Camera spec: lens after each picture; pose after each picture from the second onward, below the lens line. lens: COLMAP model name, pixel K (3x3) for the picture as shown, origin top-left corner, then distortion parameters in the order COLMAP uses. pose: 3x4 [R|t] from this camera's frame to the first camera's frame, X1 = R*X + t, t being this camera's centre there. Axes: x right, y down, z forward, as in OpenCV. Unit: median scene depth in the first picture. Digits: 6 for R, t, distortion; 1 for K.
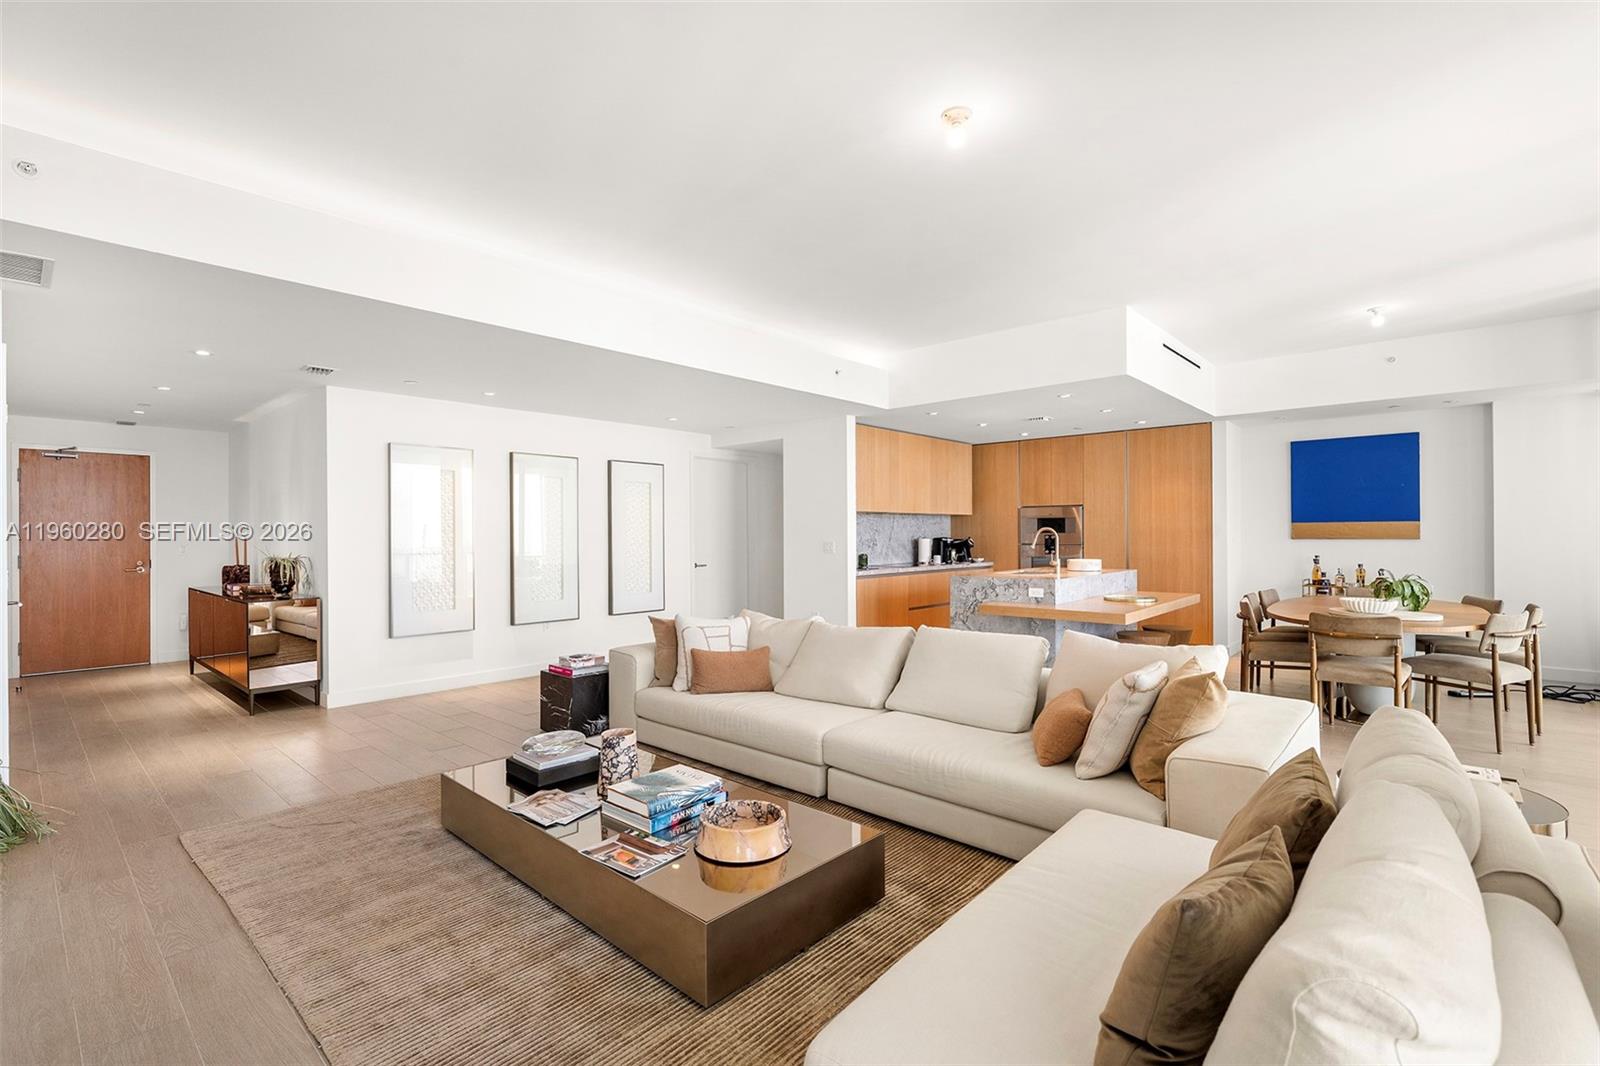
lens RADIAL K [[725.6, 0, 794.0], [0, 725.6, 534.0], [0, 0, 1]] dist [0.000649, -0.000001]
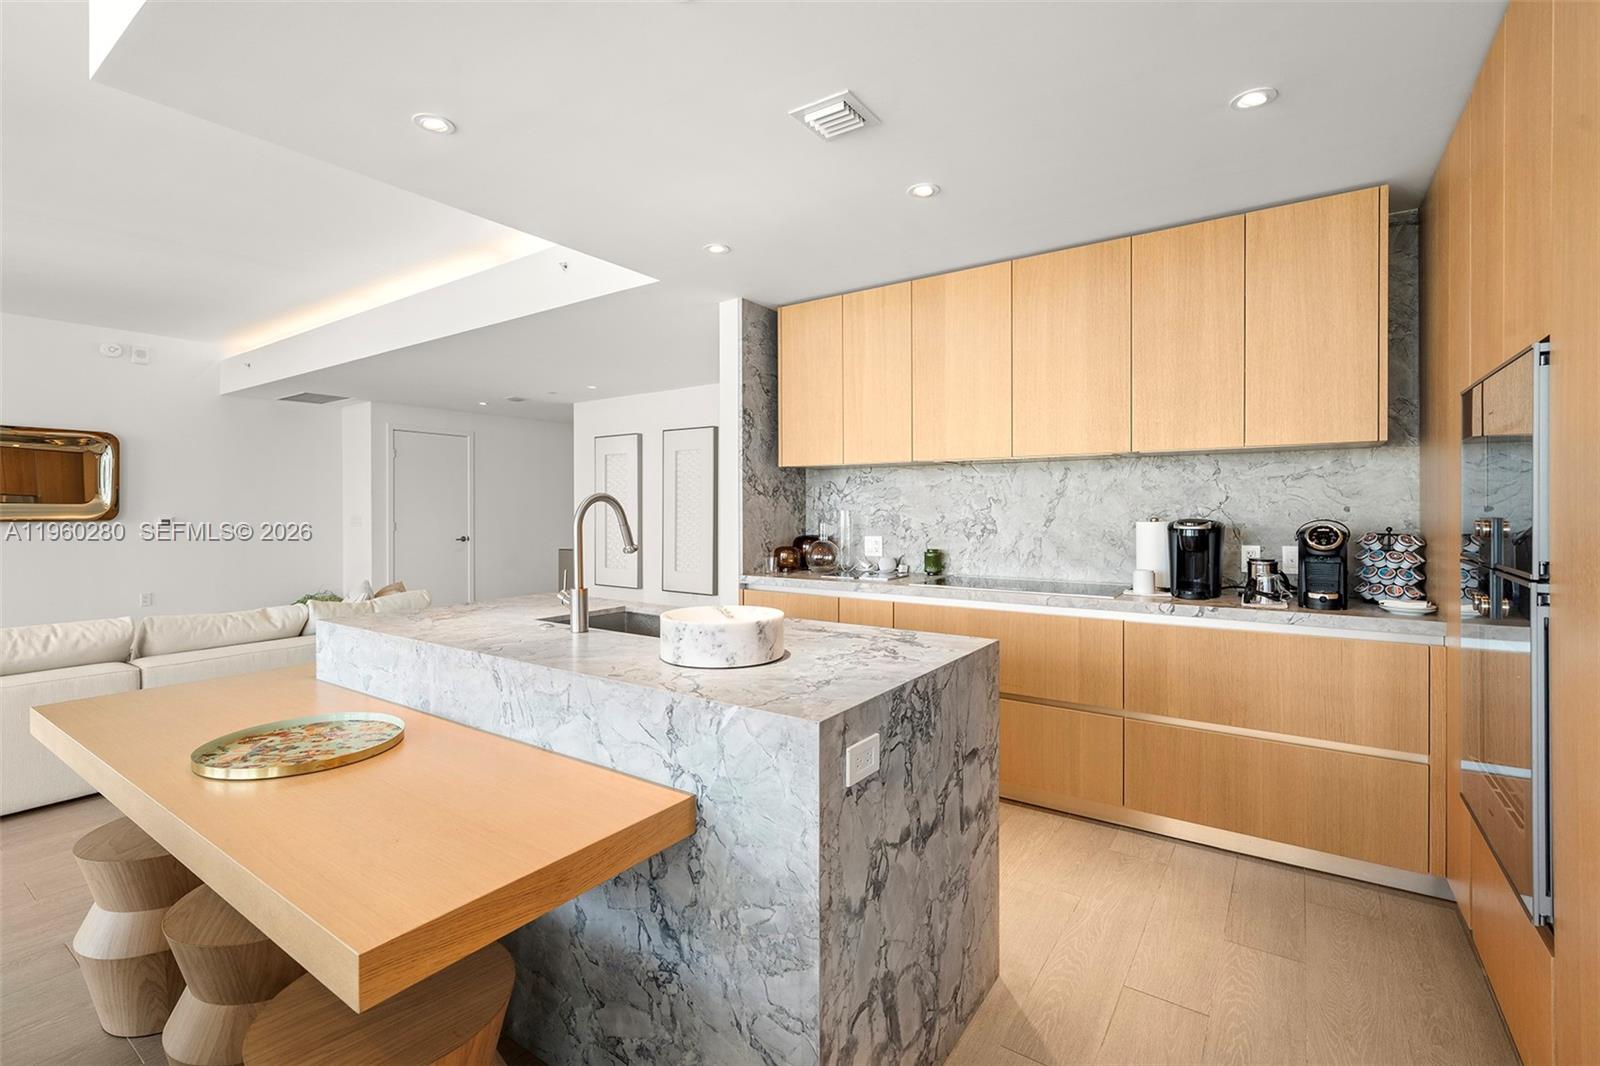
lens RADIAL K [[718.2, 0, 788.1], [0, 718.2, 512.9], [0, 0, 1]] dist [-0.000587, 0.000100]
pose [[0.119672, 0.013102, -0.992727, 0.640673], [0.001702, 0.999909, 0.013402, -0.003848], [0.992812, -0.003293, 0.119639, 0.968449]]
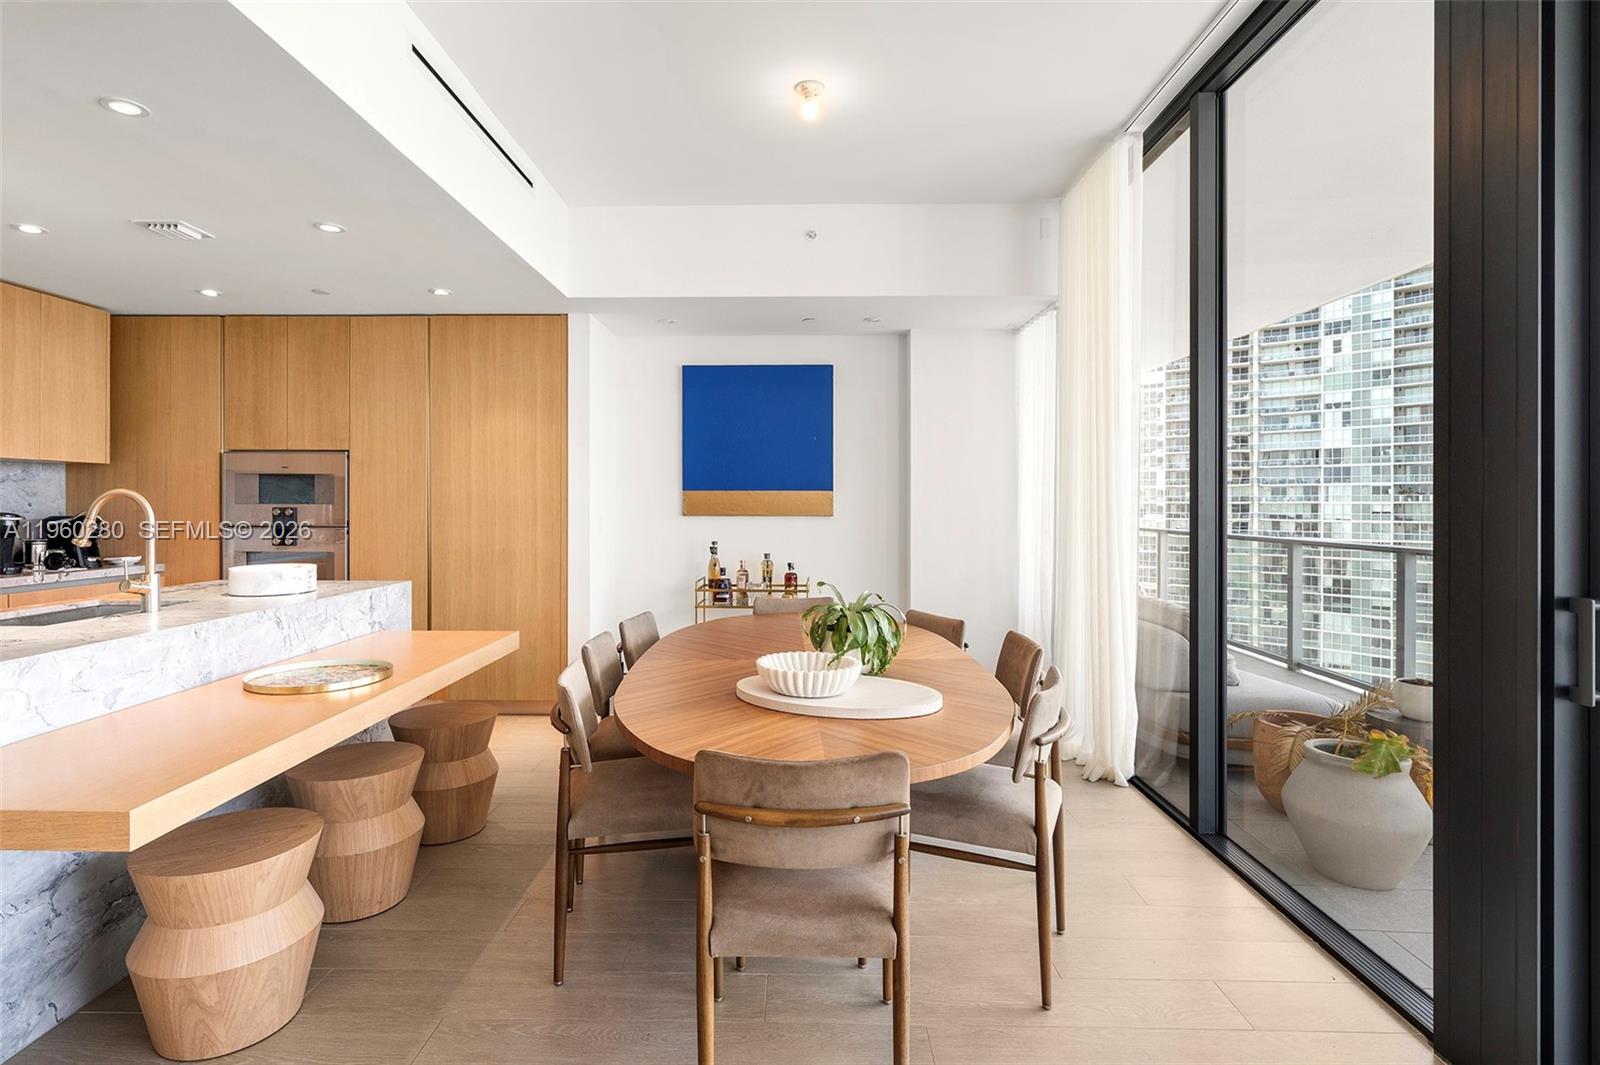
lens RADIAL K [[793.4, 0, 790.1], [0, 793.4, 503.7], [0, 0, 1]] dist [-0.001047, 0.000147]
pose [[0.752338, 0.006798, 0.658742, 0.312631], [-0.005997, 0.999976, -0.003470, -0.002182], [-0.658750, -0.001340, 0.752361, 0.434208]]
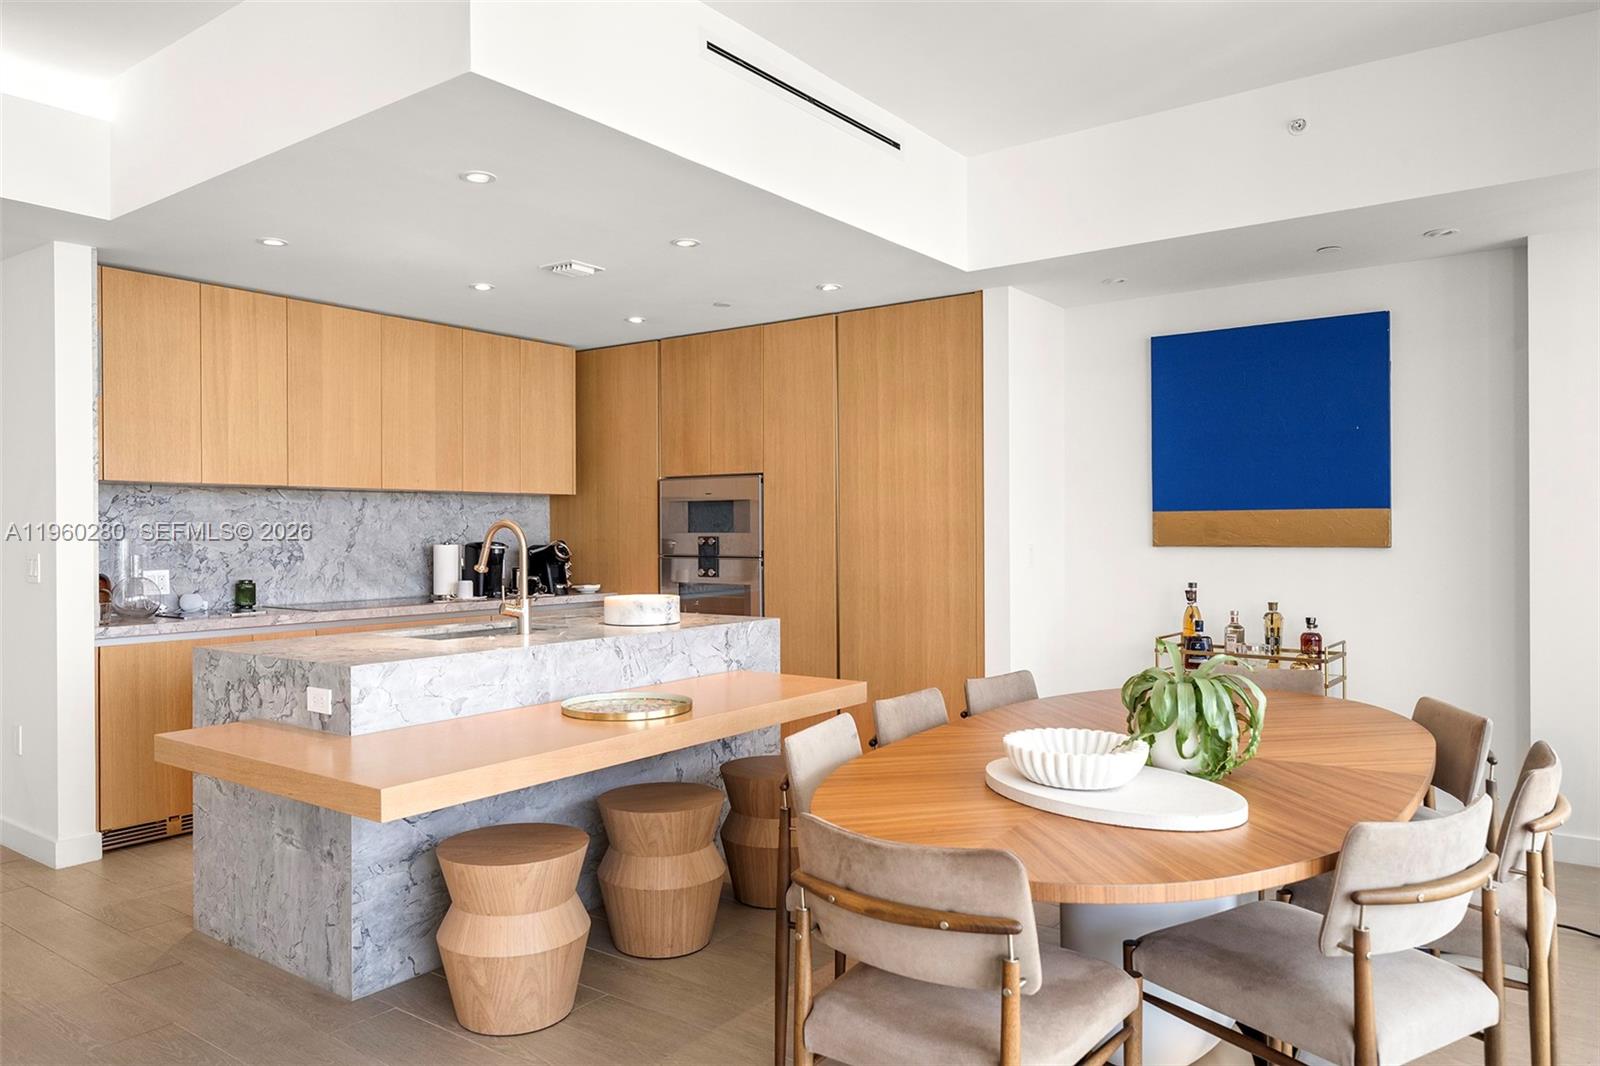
lens RADIAL K [[1088.7, 0, 785.9], [0, 1088.7, 534.4], [0, 0, 1]] dist [0.003671, -0.000323]
pose [[0.995485, 0.000290, 0.094914, 0.412823], [-0.000565, 0.999996, 0.002872, -0.002927], [-0.094913, -0.002913, 0.995481, 0.351126]]
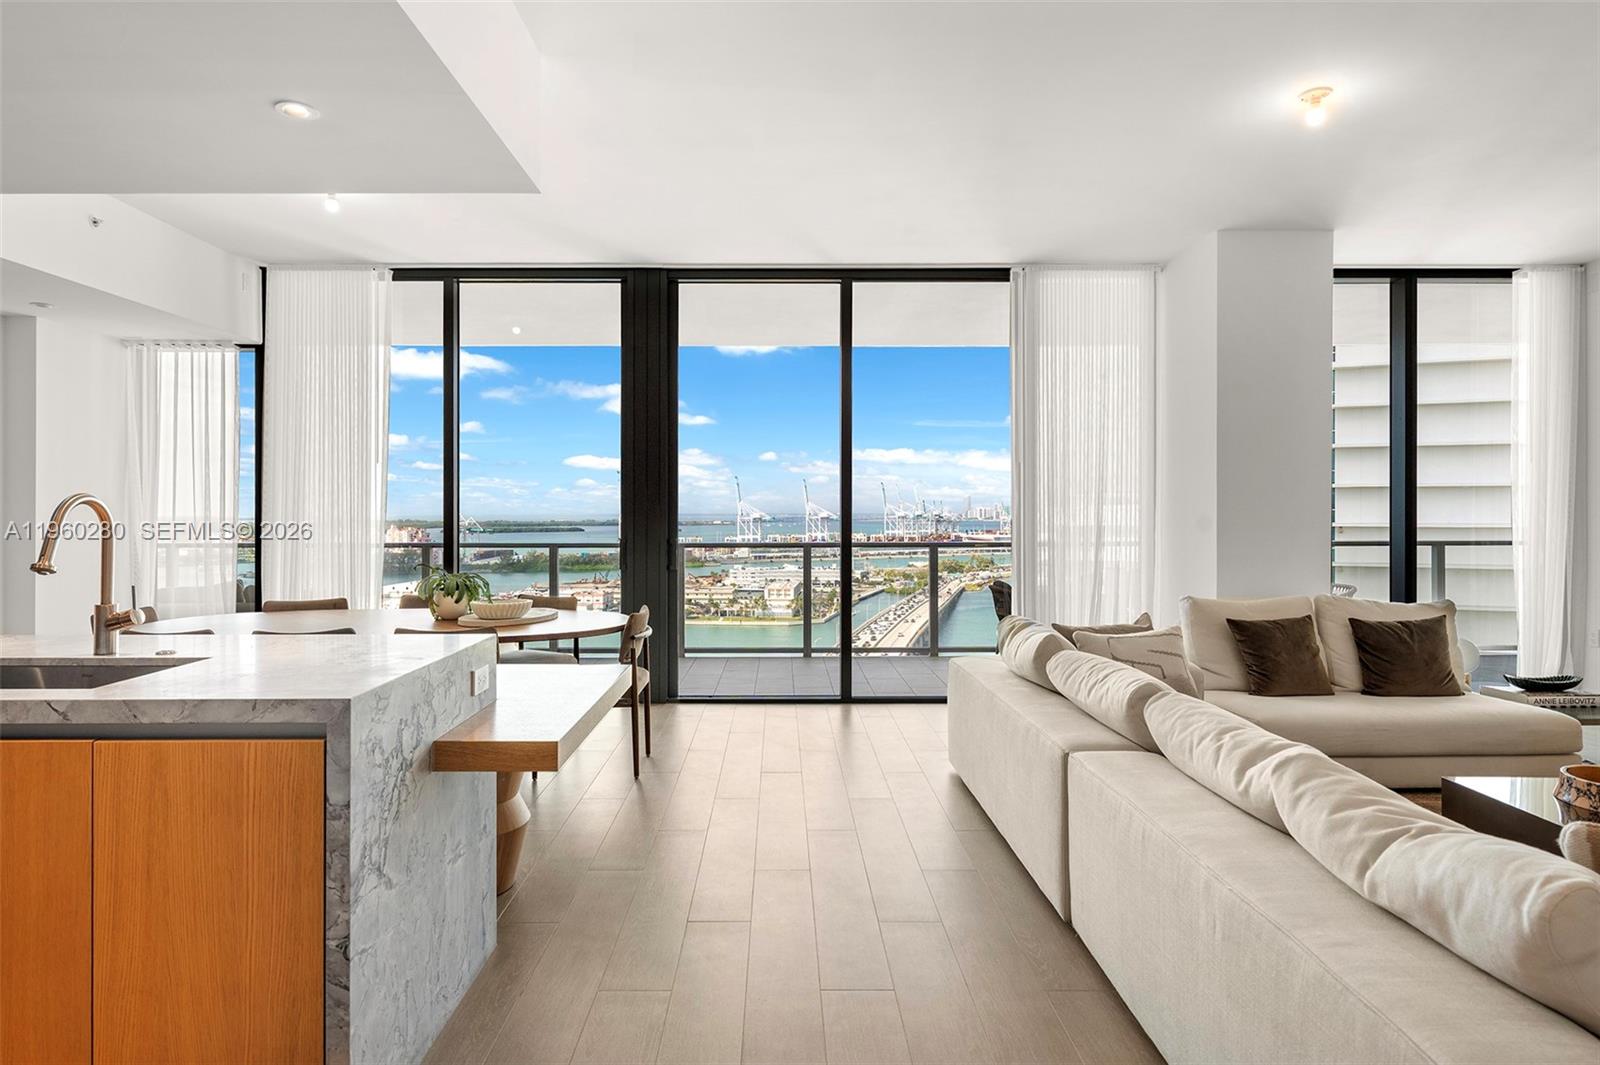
lens RADIAL K [[887.2, 0, 775.5], [0, 887.2, 509.1], [0, 0, 1]] dist [0.001456, 0.000291]
pose [[-0.670960, 0.008328, 0.741447, -0.072068], [0.004662, 0.999965, -0.007013, 0.000421], [-0.741479, -0.001249, -0.670975, 0.953527]]
